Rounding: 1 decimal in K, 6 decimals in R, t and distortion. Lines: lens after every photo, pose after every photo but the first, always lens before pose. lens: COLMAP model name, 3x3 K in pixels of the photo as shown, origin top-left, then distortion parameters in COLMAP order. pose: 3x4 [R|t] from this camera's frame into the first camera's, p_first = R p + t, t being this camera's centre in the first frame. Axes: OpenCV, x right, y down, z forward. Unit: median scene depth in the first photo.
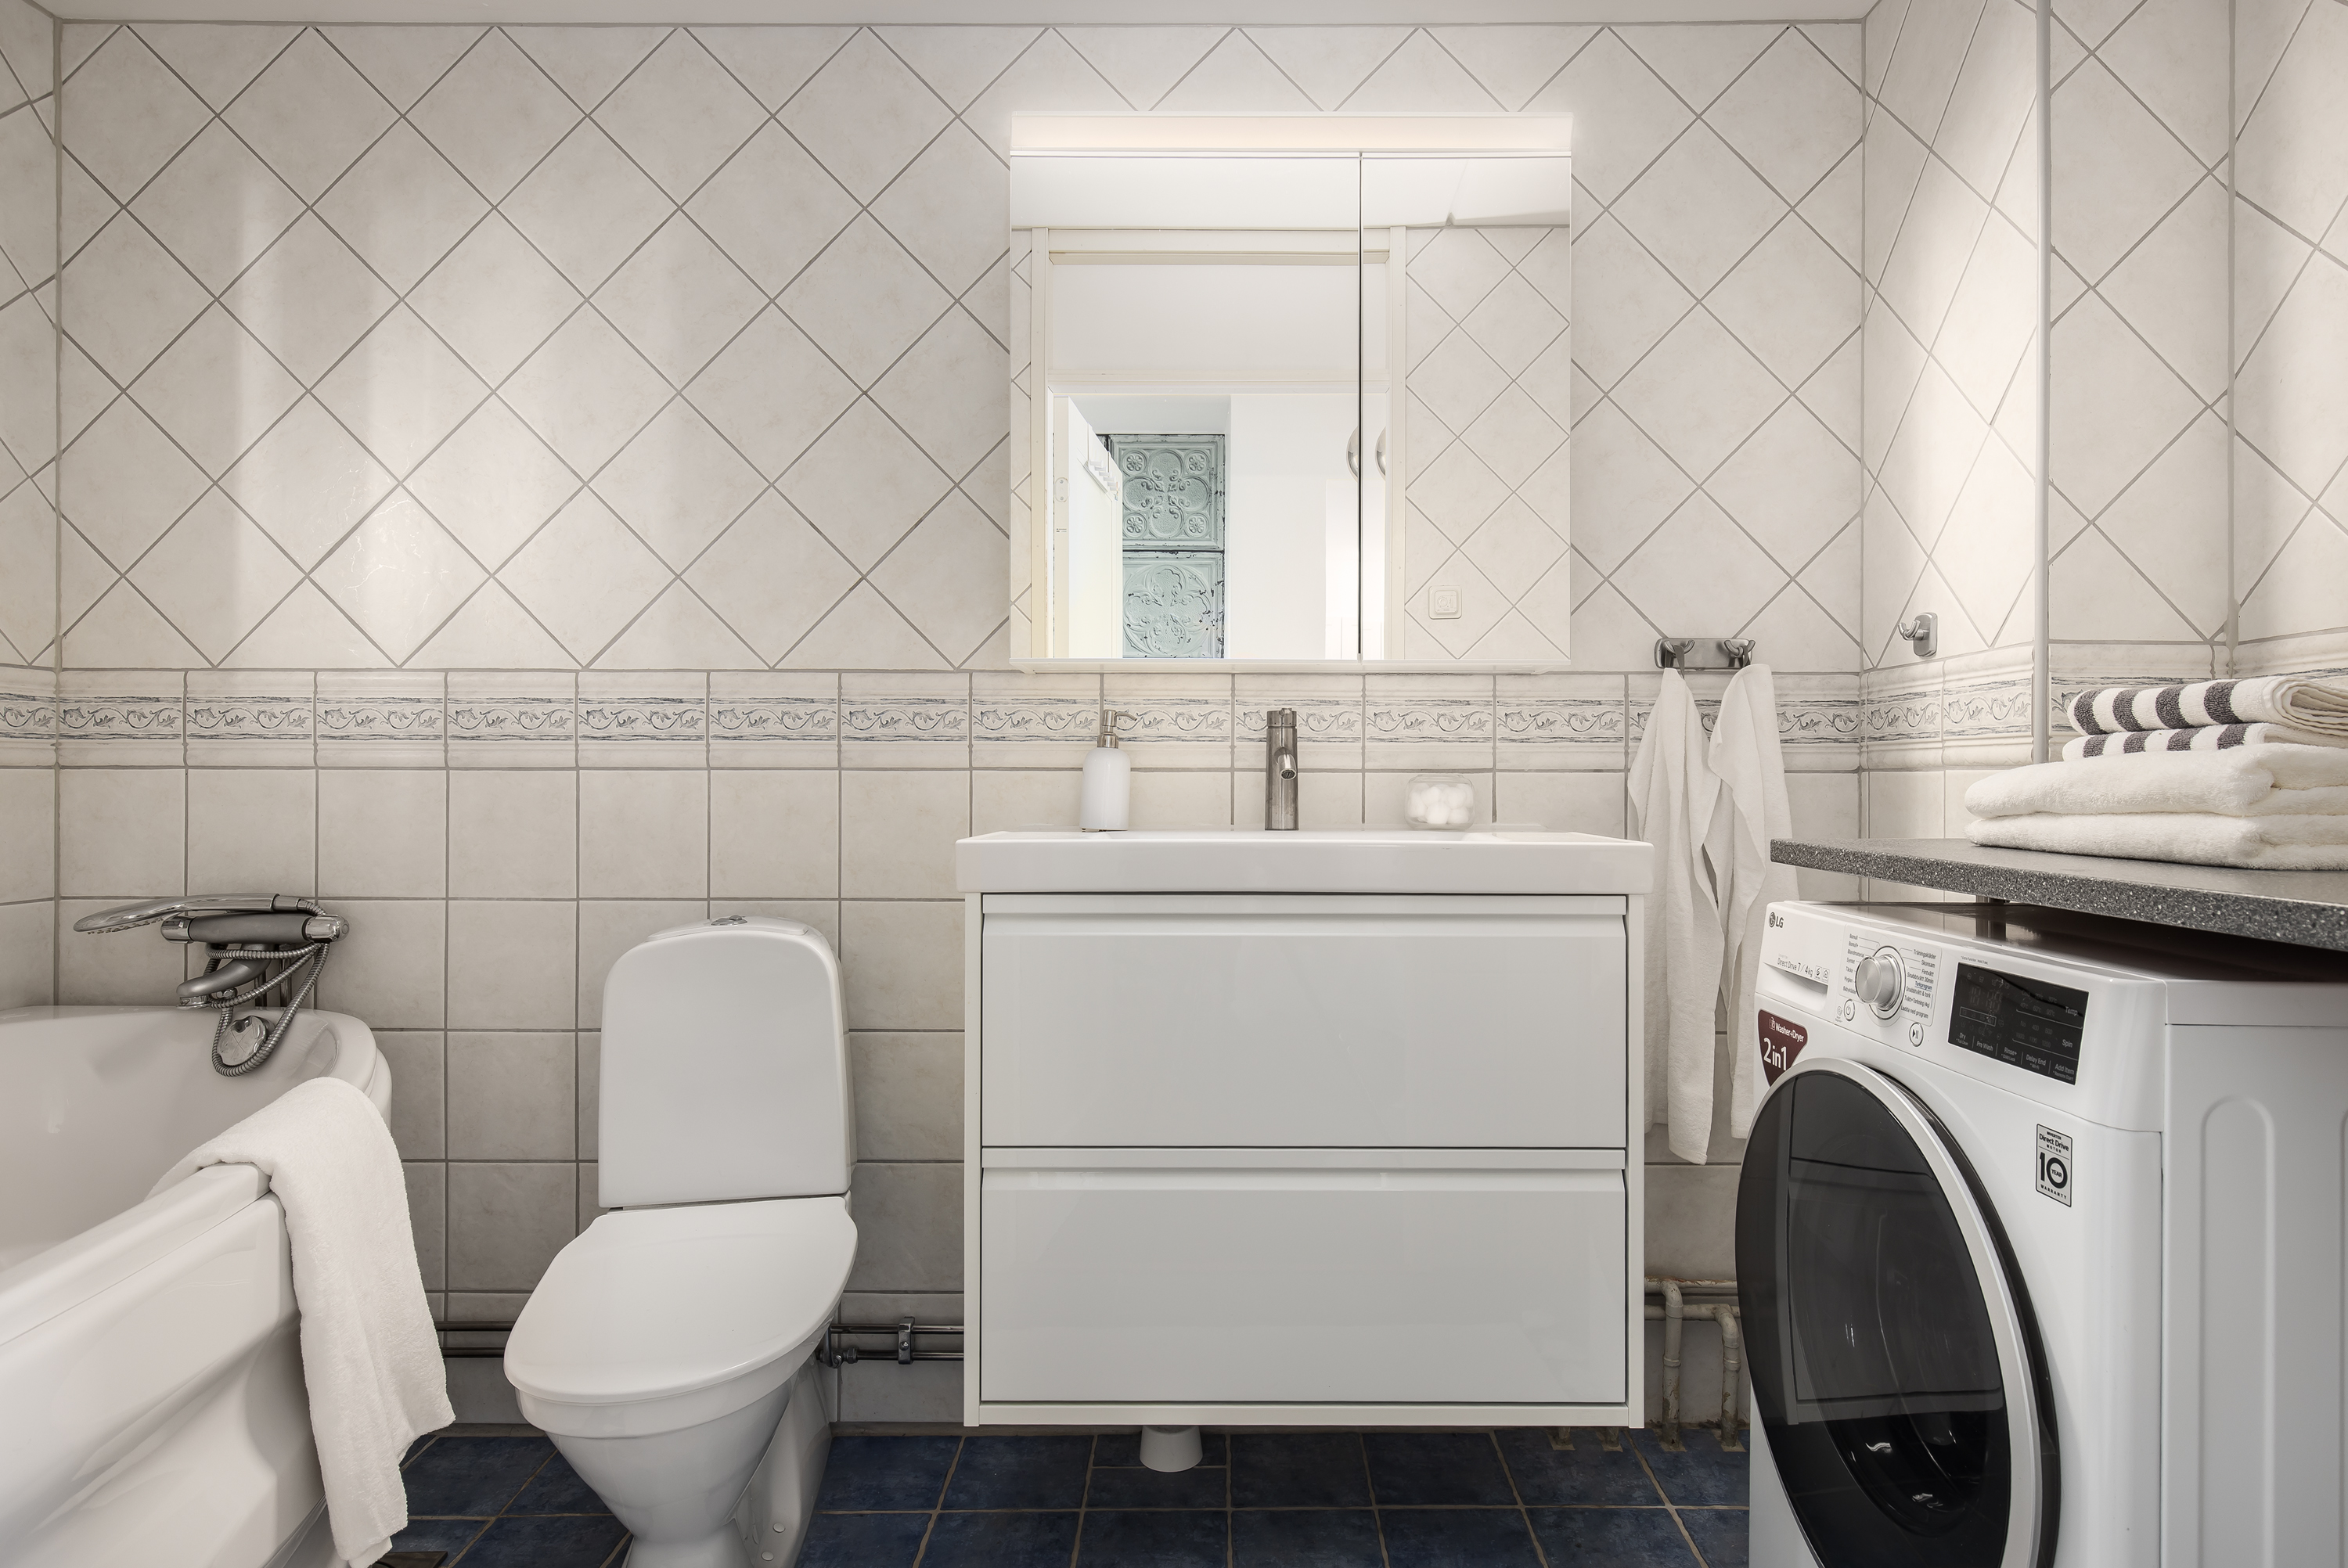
lens RADIAL K [[1274.3, 0, 1178.5], [0, 1274.3, 780.4], [0, 0, 1]] dist [0.000595, -0.000421]
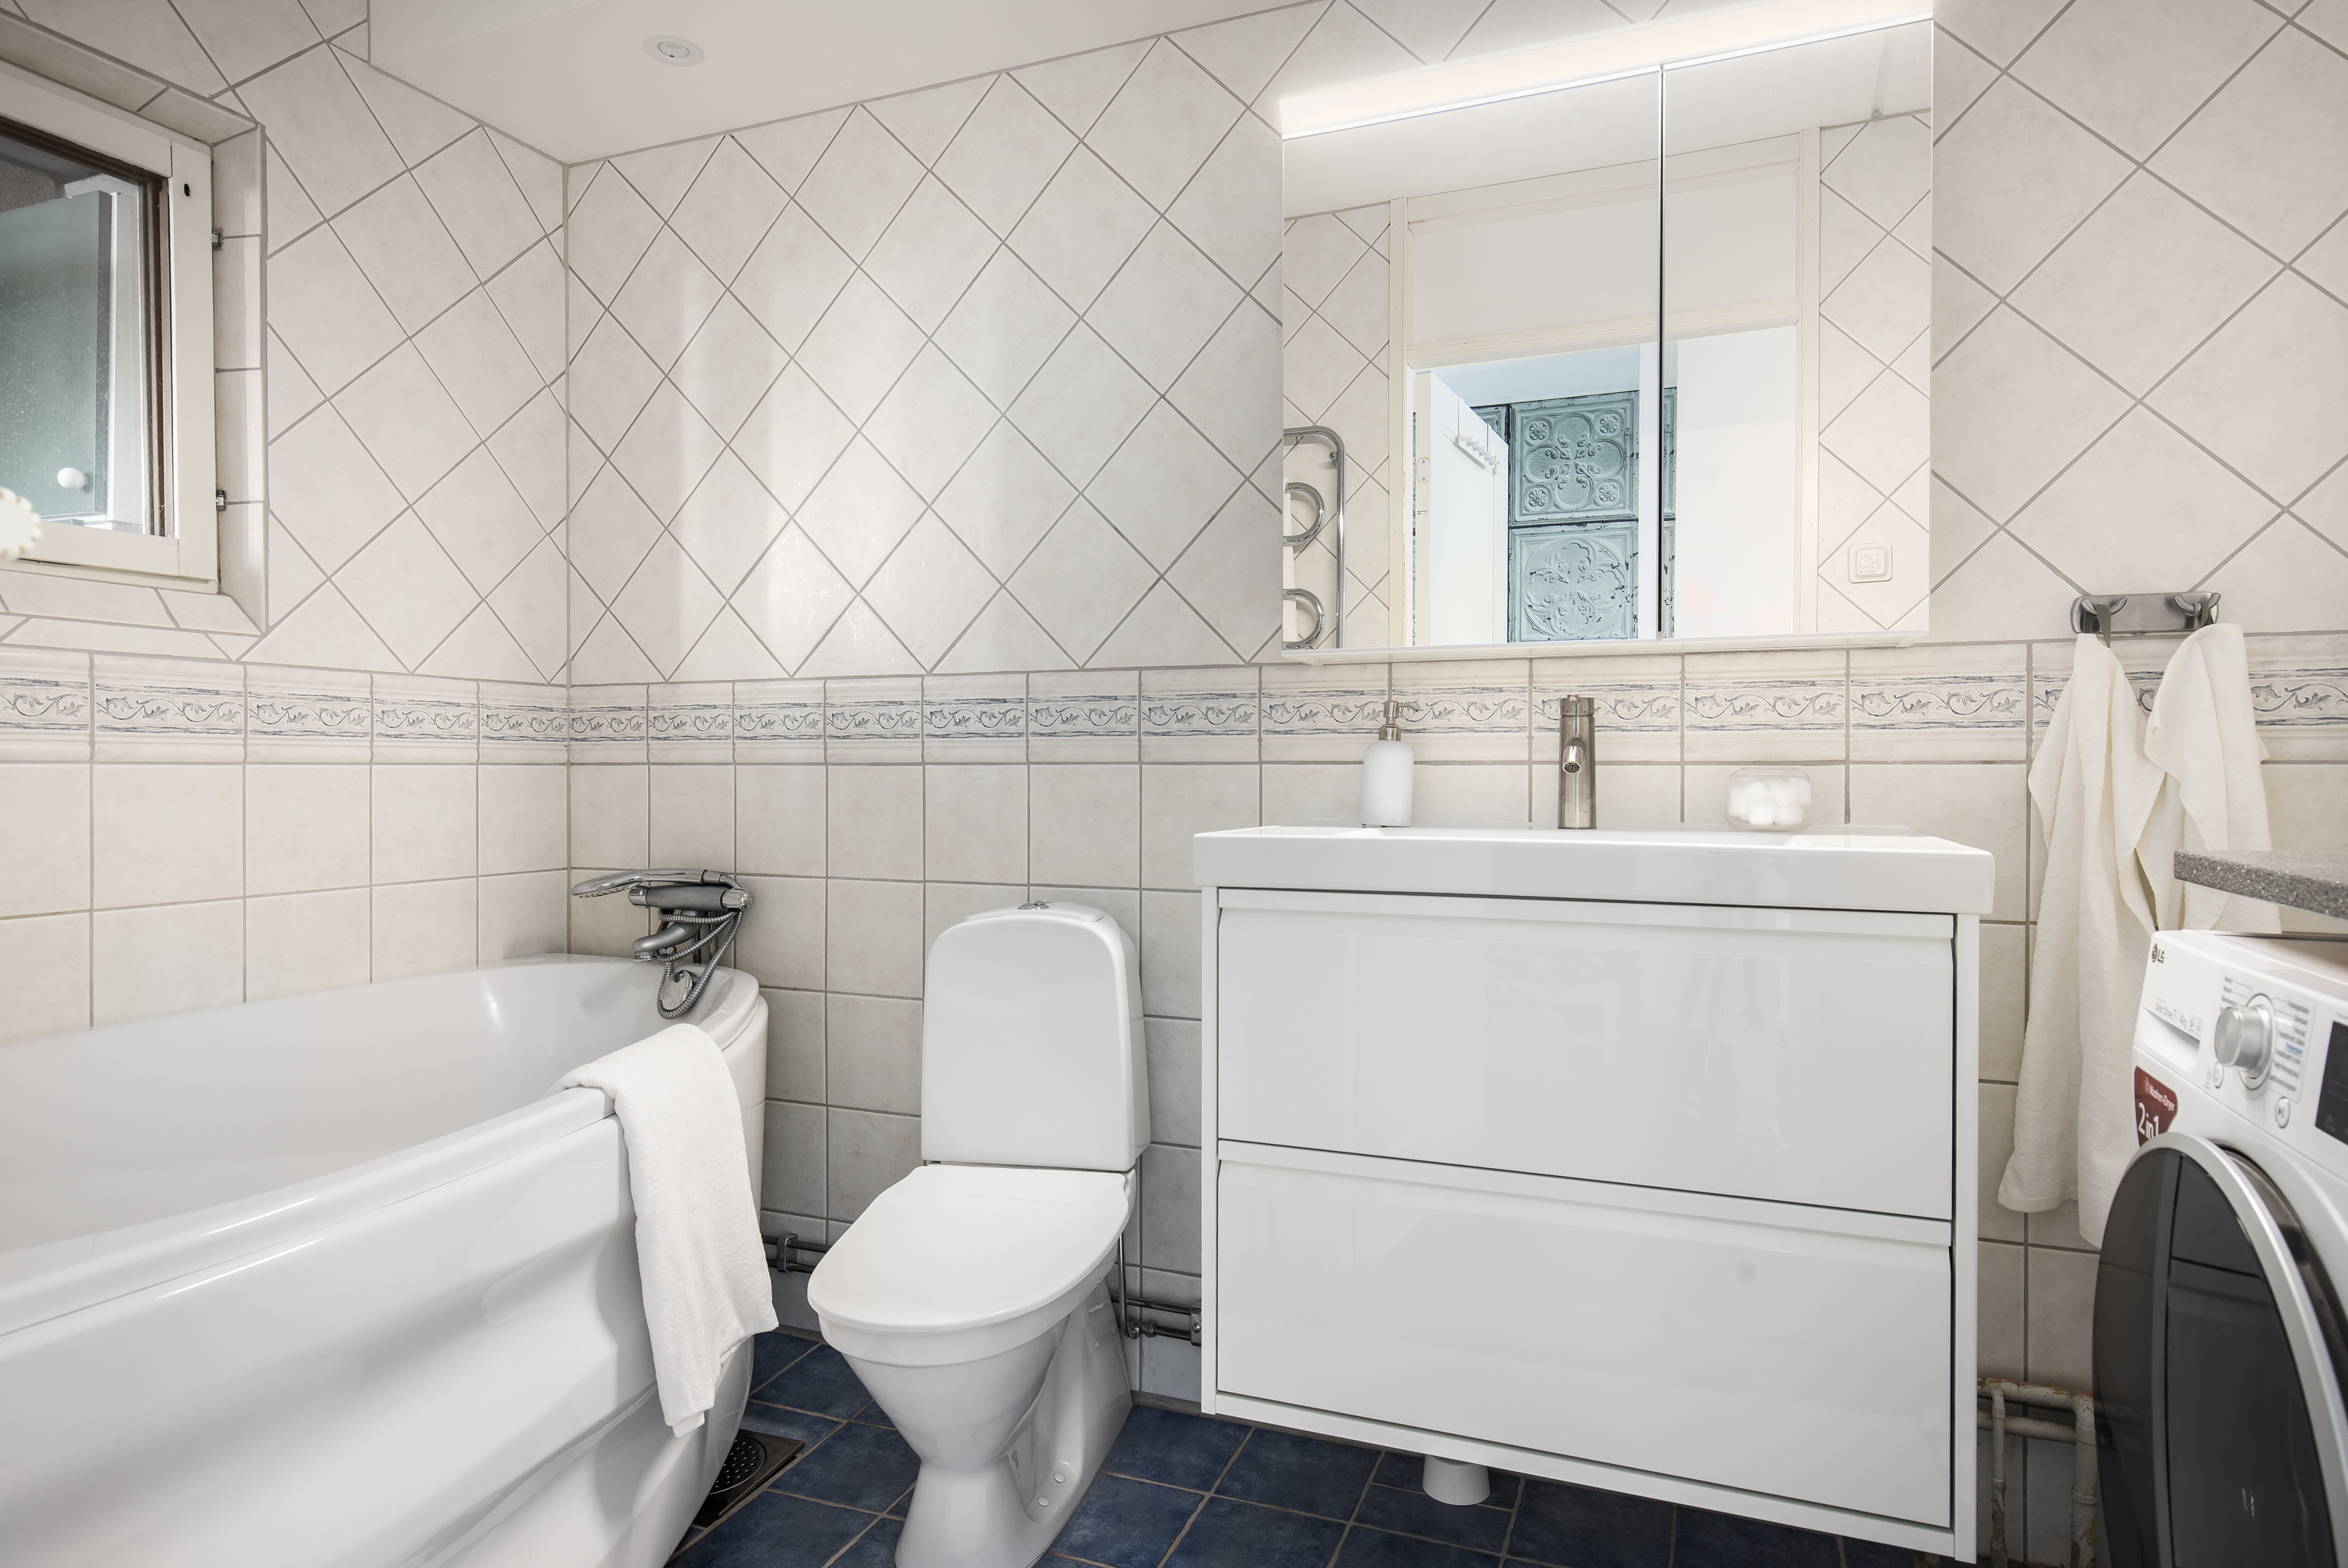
lens RADIAL K [[1310.9, 0, 1174.0], [0, 1310.9, 784.0], [0, 0, 1]] dist [0.005088, -0.001625]
pose [[0.928654, 0.002309, -0.370940, 0.156904], [0.001316, 0.999954, 0.009519, -0.002244], [0.370945, -0.009328, 0.928608, 0.021218]]
